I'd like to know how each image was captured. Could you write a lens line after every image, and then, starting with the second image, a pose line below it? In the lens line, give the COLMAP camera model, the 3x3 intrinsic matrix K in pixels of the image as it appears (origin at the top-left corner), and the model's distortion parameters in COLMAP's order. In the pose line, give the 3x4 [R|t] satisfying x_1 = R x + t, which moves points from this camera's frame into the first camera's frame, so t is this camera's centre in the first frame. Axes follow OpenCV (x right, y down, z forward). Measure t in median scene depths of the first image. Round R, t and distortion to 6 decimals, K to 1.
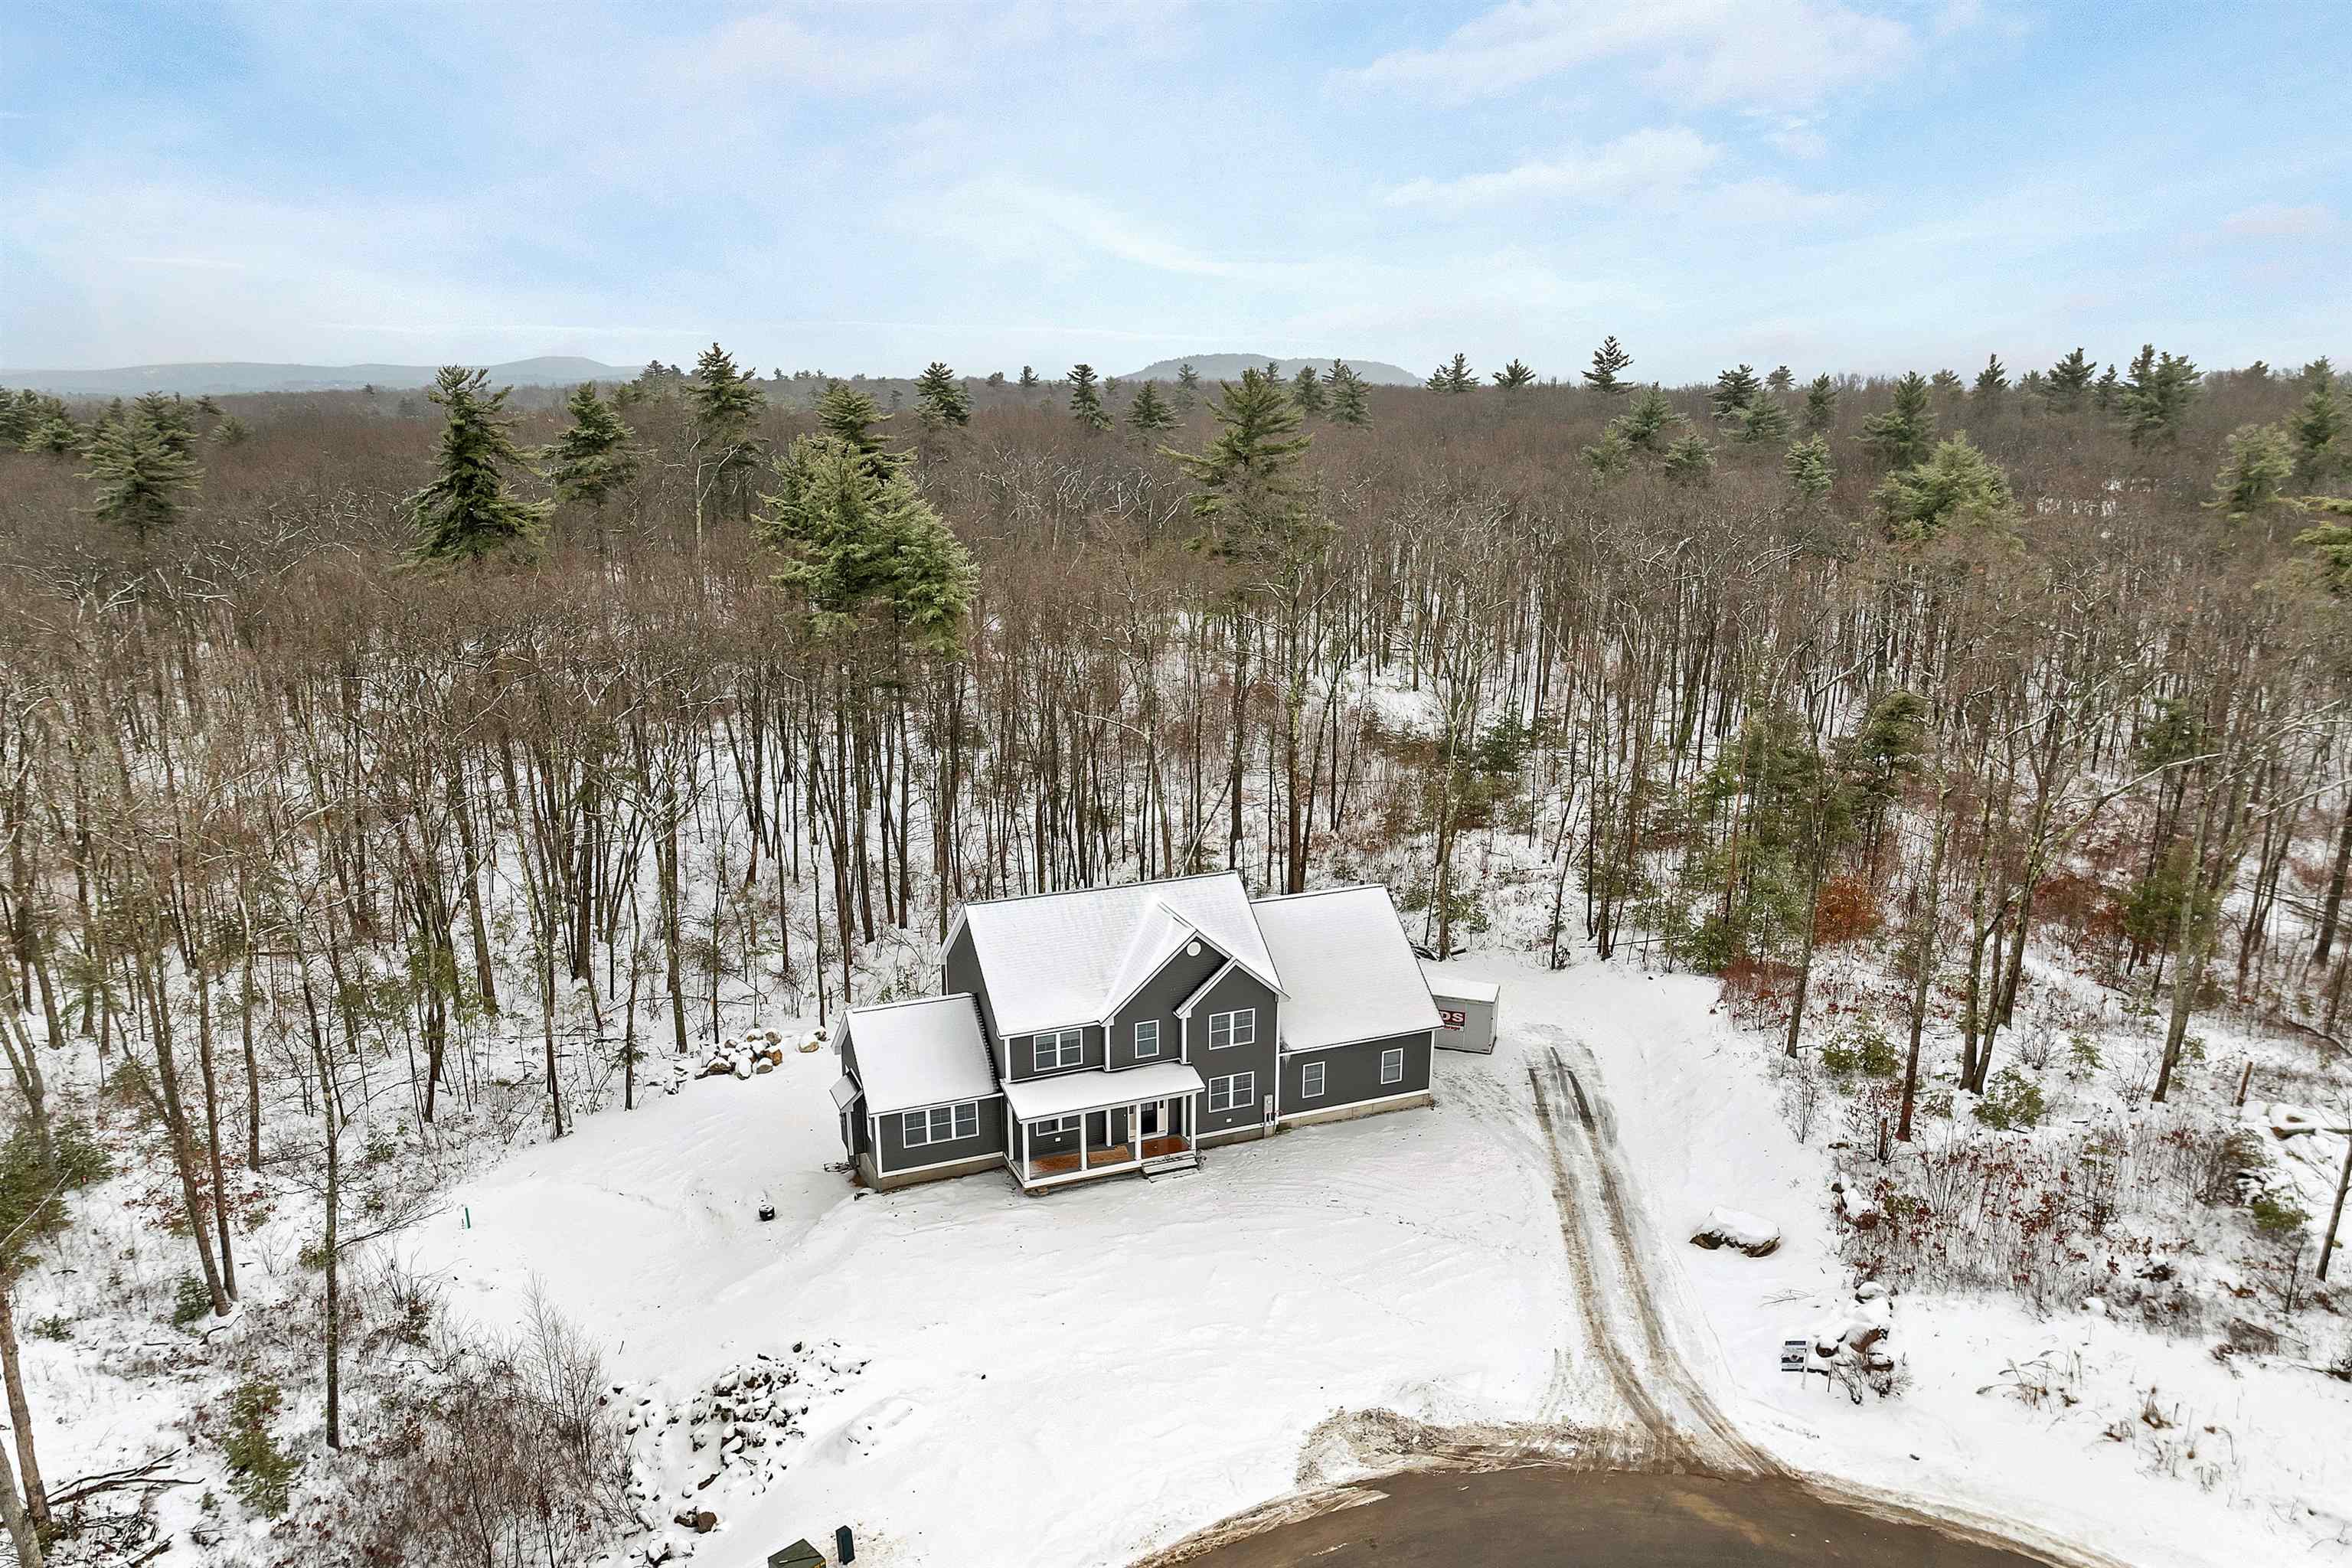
lens RADIAL K [[1698.4, 0, 1181.6], [0, 1698.4, 872.7], [0, 0, 1]] dist [-0.035522, -0.010351]
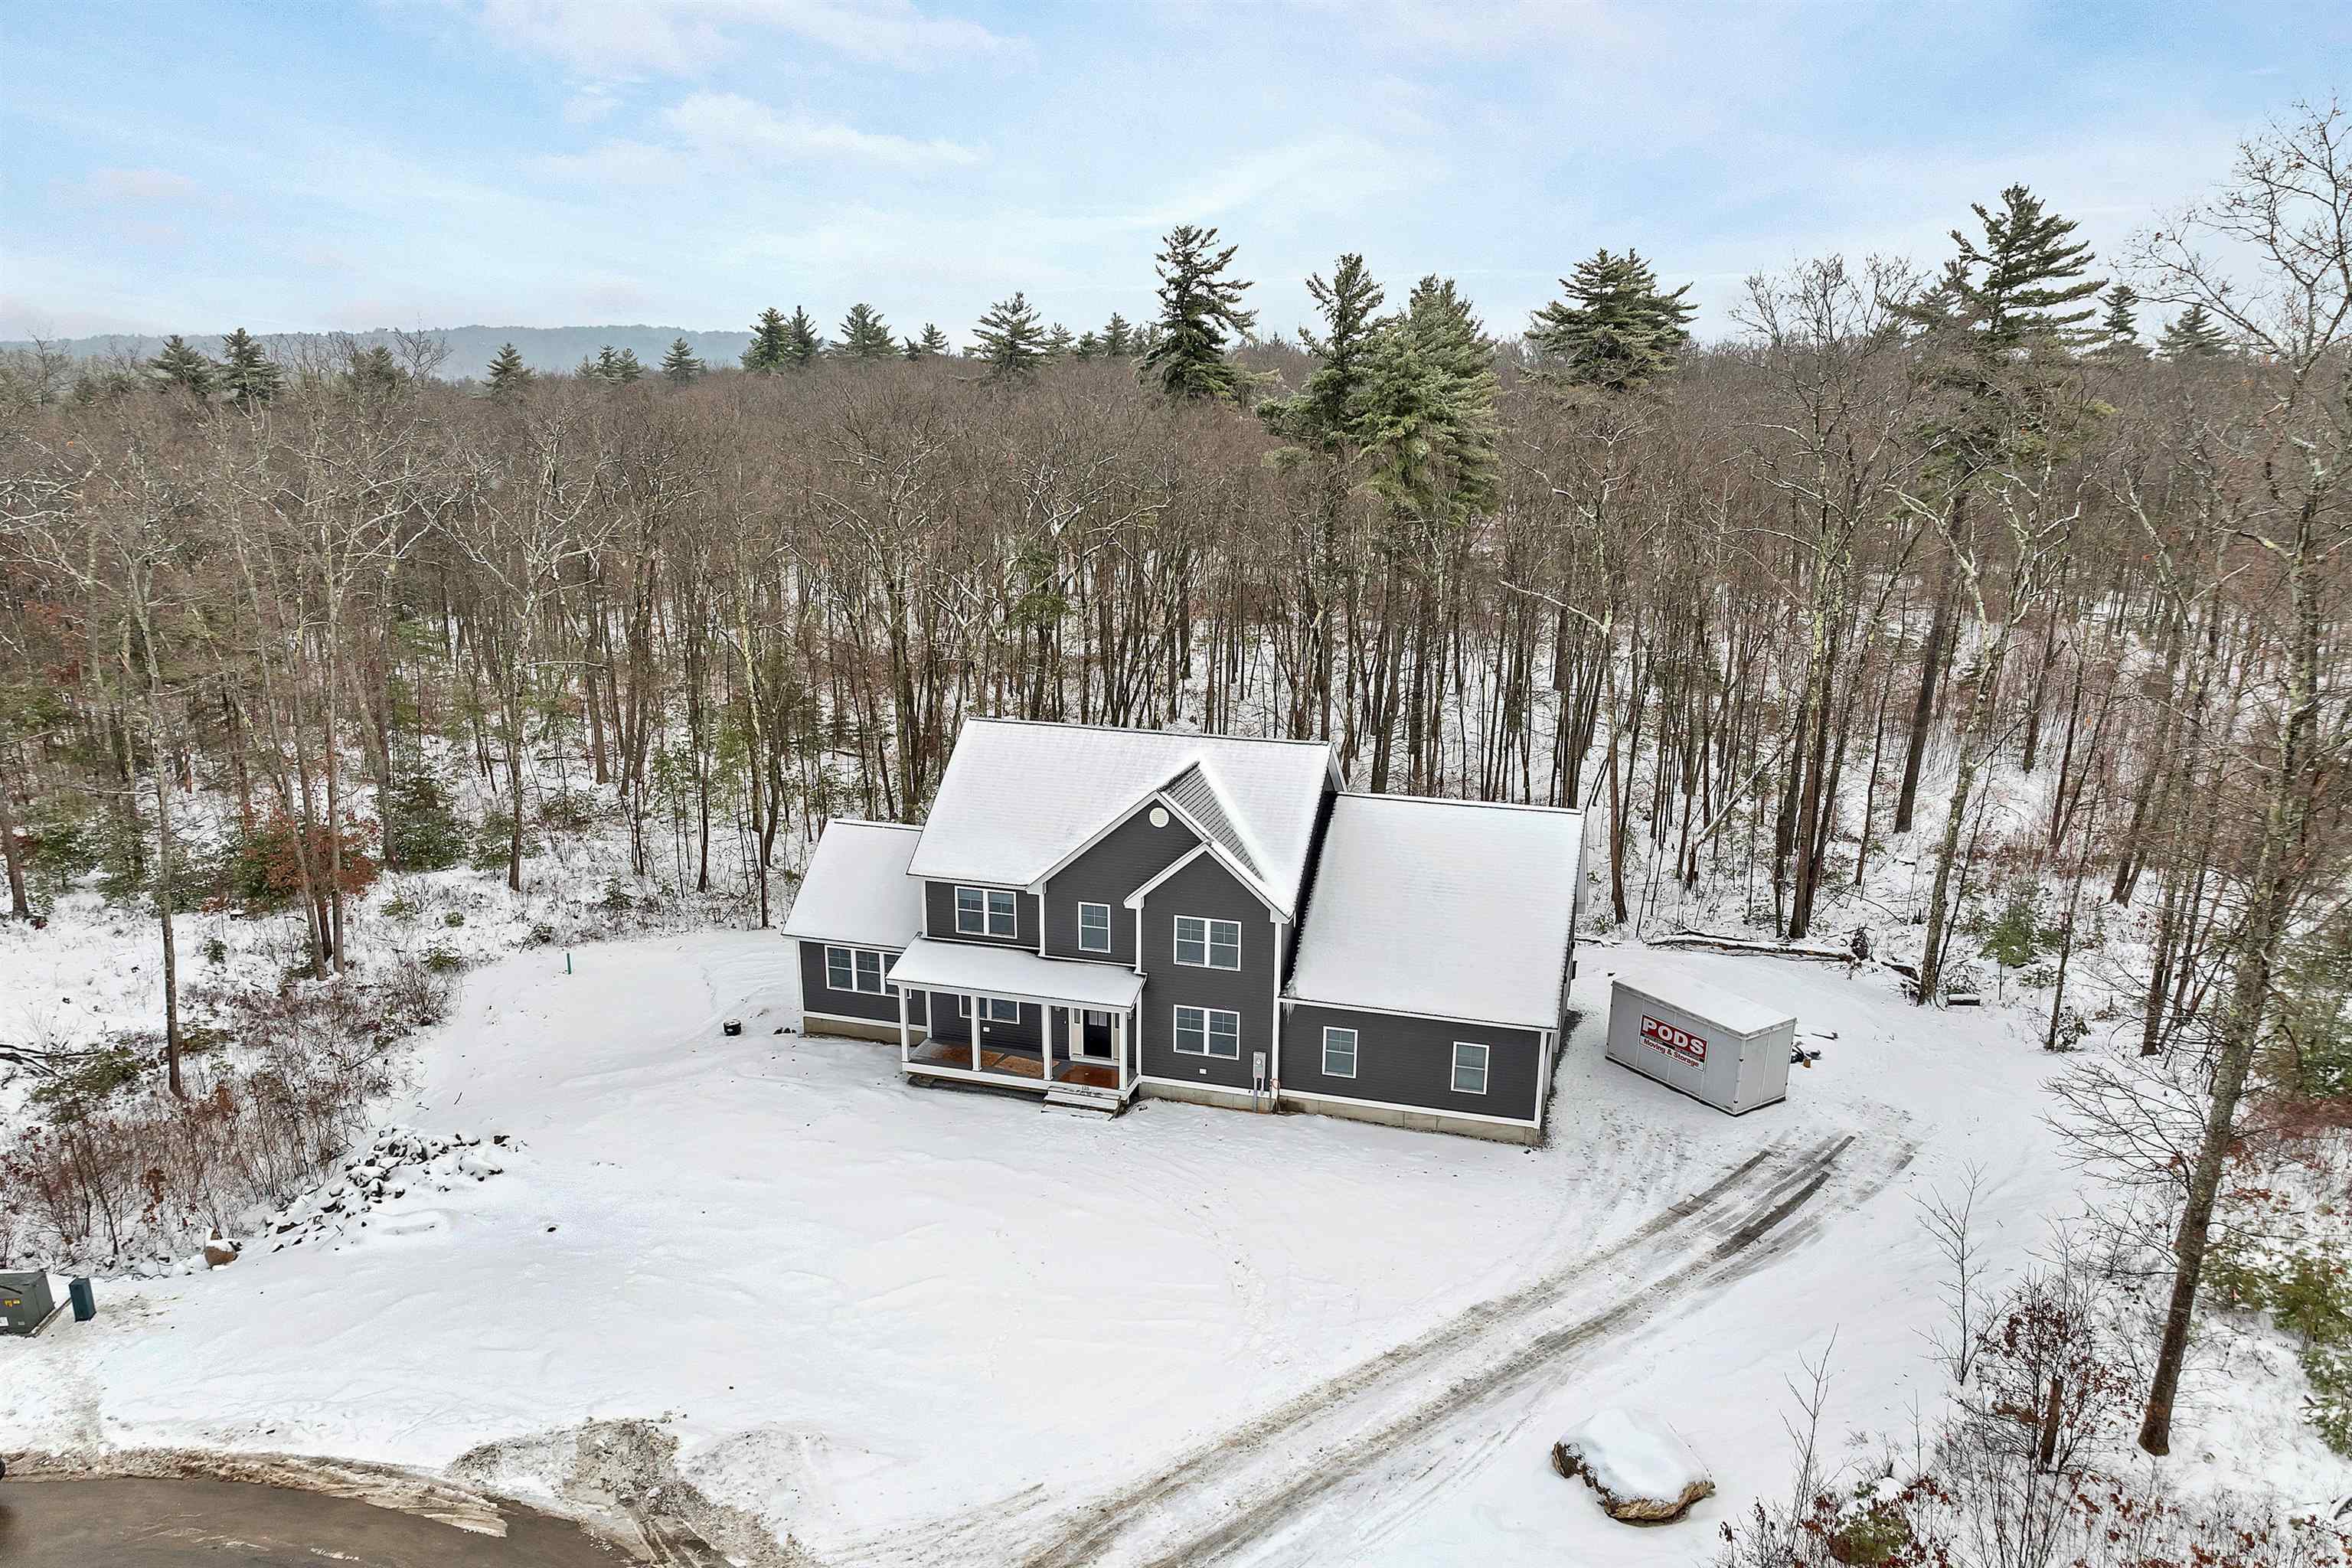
lens RADIAL K [[1698.4, 0, 1181.6], [0, 1698.4, 872.7], [0, 0, 1]] dist [-0.035522, -0.010351]
pose [[0.770971, 0.189215, -0.608113, 0.458487], [-0.189673, 0.979735, 0.064376, 0.019572], [0.607970, 0.065710, 0.791236, 0.434244]]
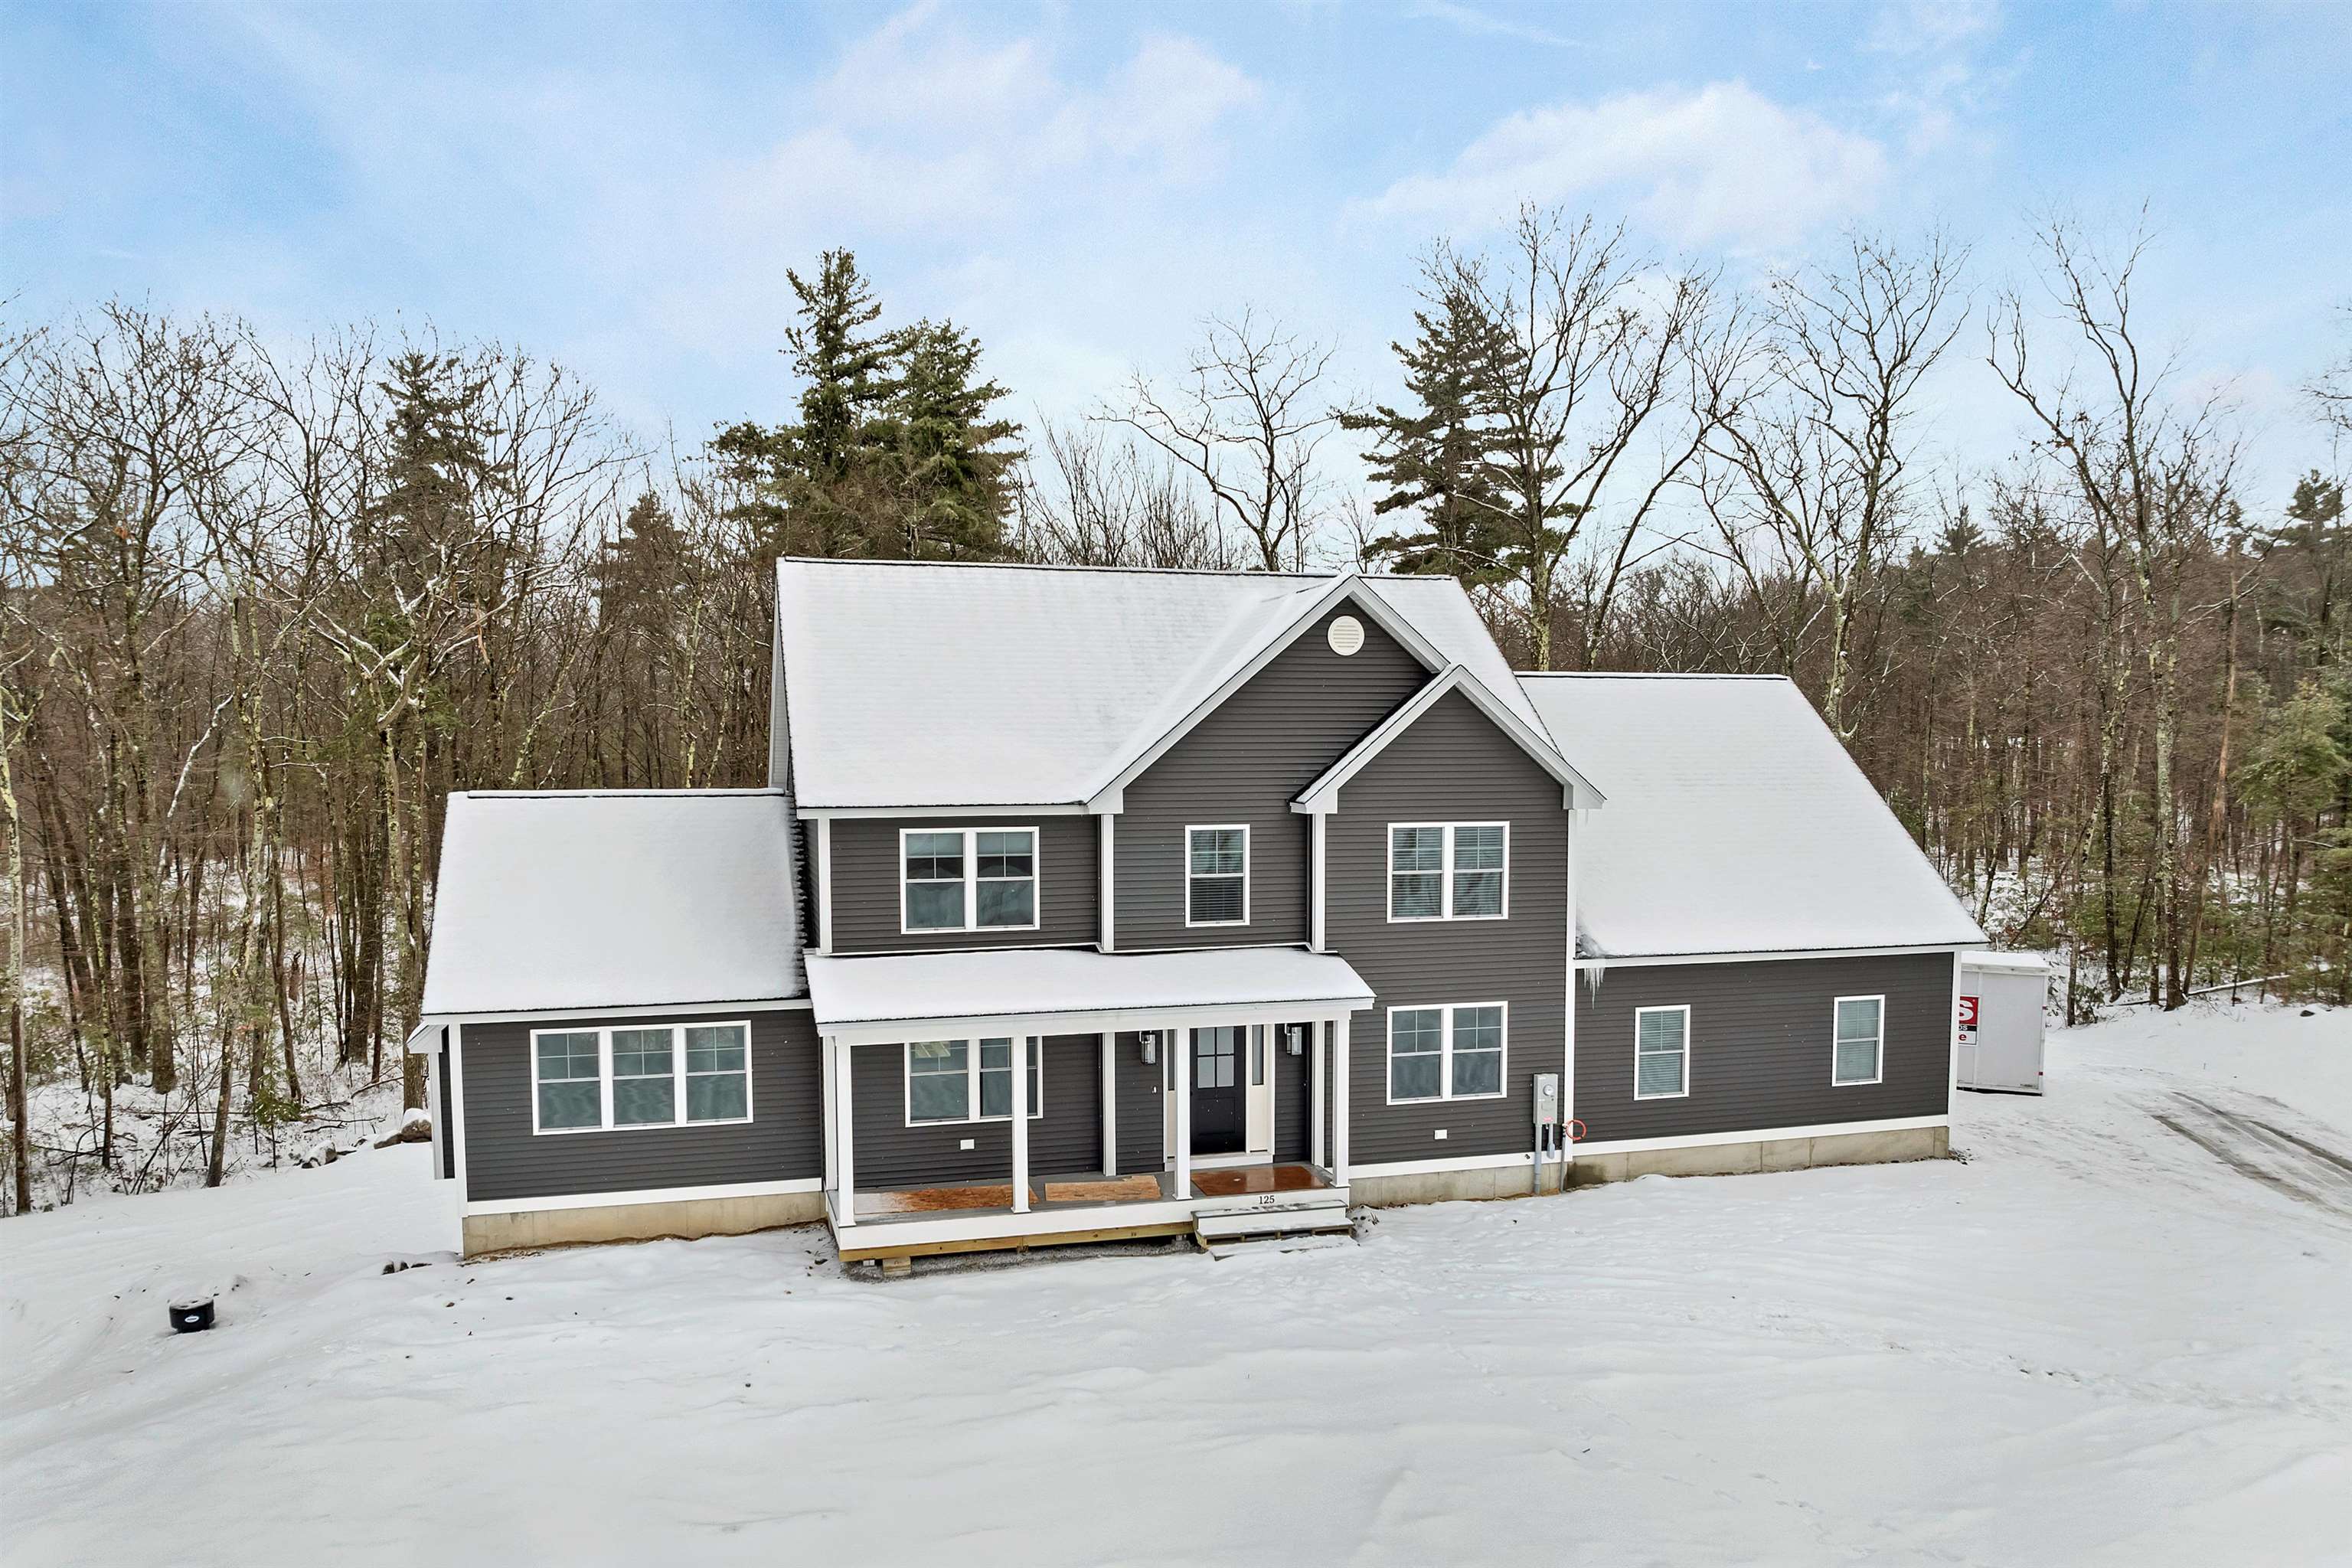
lens RADIAL K [[1698.4, 0, 1181.6], [0, 1698.4, 872.7], [0, 0, 1]] dist [-0.035522, -0.010351]
pose [[0.993388, 0.002199, -0.114785, 0.014472], [-0.028019, 0.974227, -0.223823, 0.181216], [0.111335, 0.225559, 0.967847, 0.642229]]
